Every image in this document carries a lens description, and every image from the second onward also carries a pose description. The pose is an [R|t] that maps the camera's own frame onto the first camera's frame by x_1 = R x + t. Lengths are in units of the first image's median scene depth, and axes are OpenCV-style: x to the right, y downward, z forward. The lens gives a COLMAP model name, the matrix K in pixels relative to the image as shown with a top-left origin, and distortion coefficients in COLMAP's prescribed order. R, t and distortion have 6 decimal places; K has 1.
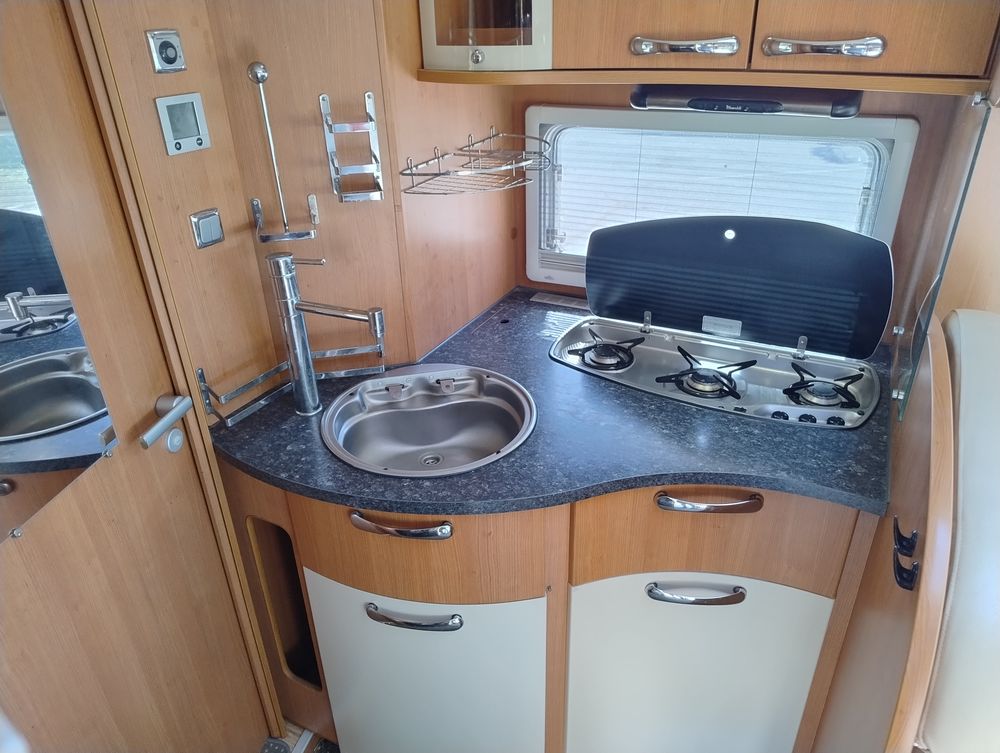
lens RADIAL K [[697.6, 0, 510.2], [0, 697.6, 371.1], [0, 0, 1]] dist [0.036314, -0.061951]
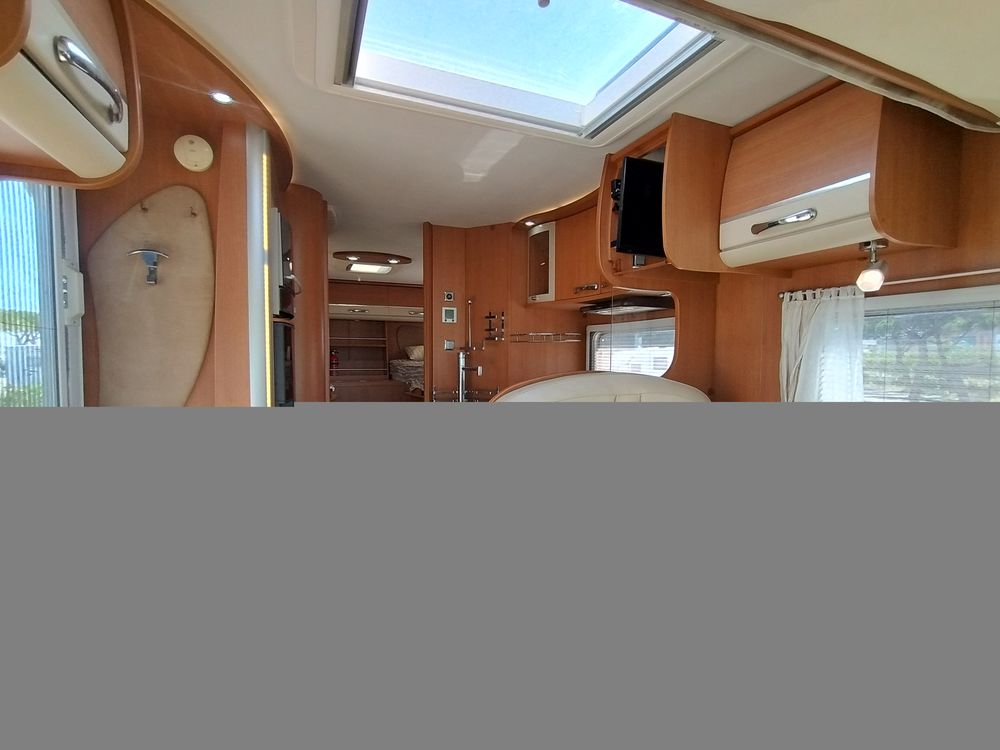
lens RADIAL K [[460.6, 0, 500.0], [0, 460.6, 375.0], [0, 0, 1]] dist [0.001117, 0.000434]
pose [[0.756631, 0.055729, -0.651463, 1.149337], [-0.322997, 0.898157, -0.298307, 0.484998], [0.568492, 0.436129, 0.697573, -0.320215]]
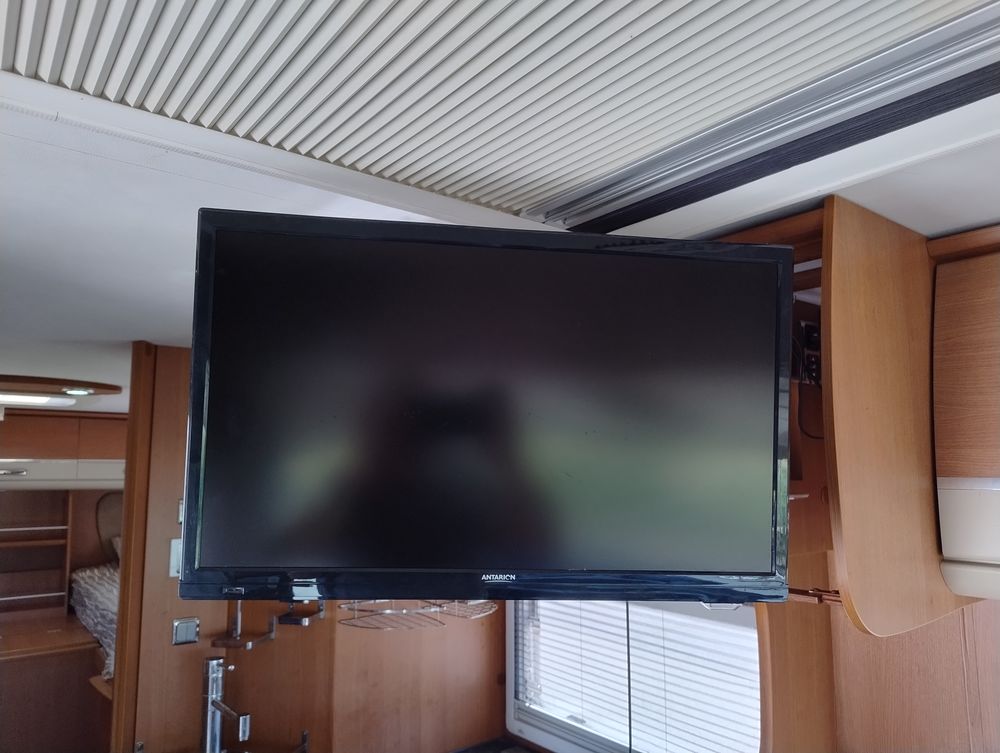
lens RADIAL K [[698.6, 0, 500.0], [0, 698.6, 376.5], [0, 0, 1]] dist [0.032652, -0.053171]
pose [[0.898076, -0.035368, -0.438416, 0.715935], [-0.220503, 0.826253, -0.518347, -0.037479], [0.380576, 0.562187, 0.734239, -0.053185]]
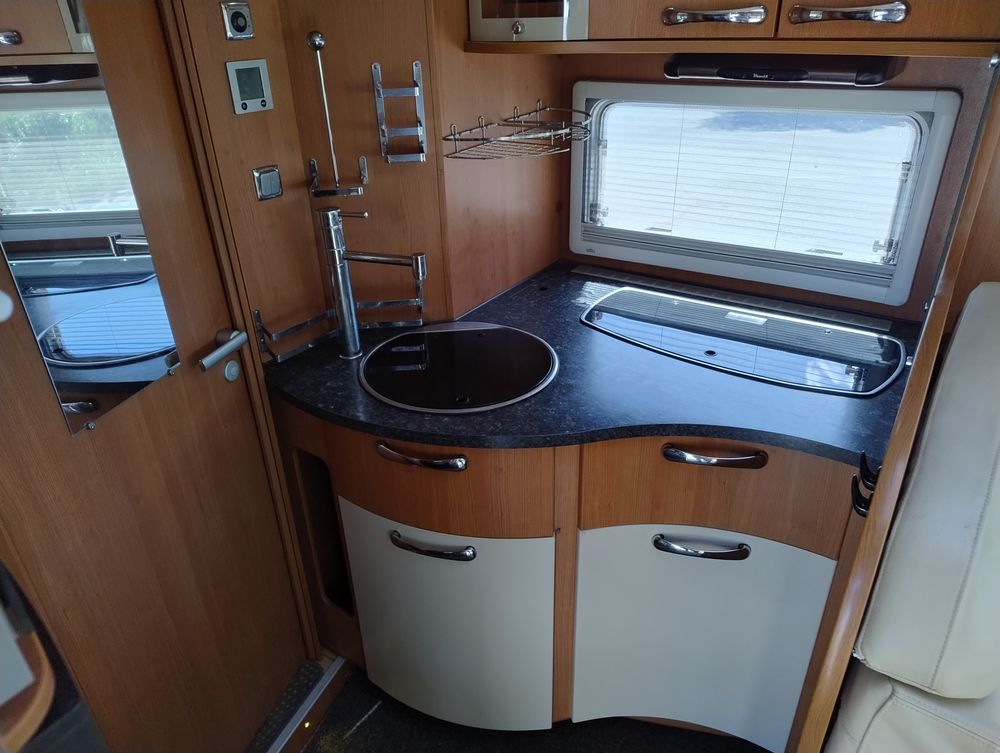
lens RADIAL K [[698.6, 0, 500.0], [0, 698.6, 376.5], [0, 0, 1]] dist [0.032652, -0.053171]
pose [[0.991622, 0.054029, -0.117330, 0.079803], [-0.052924, 0.998520, 0.012514, 0.068517], [0.117832, -0.006200, 0.993014, -0.065842]]
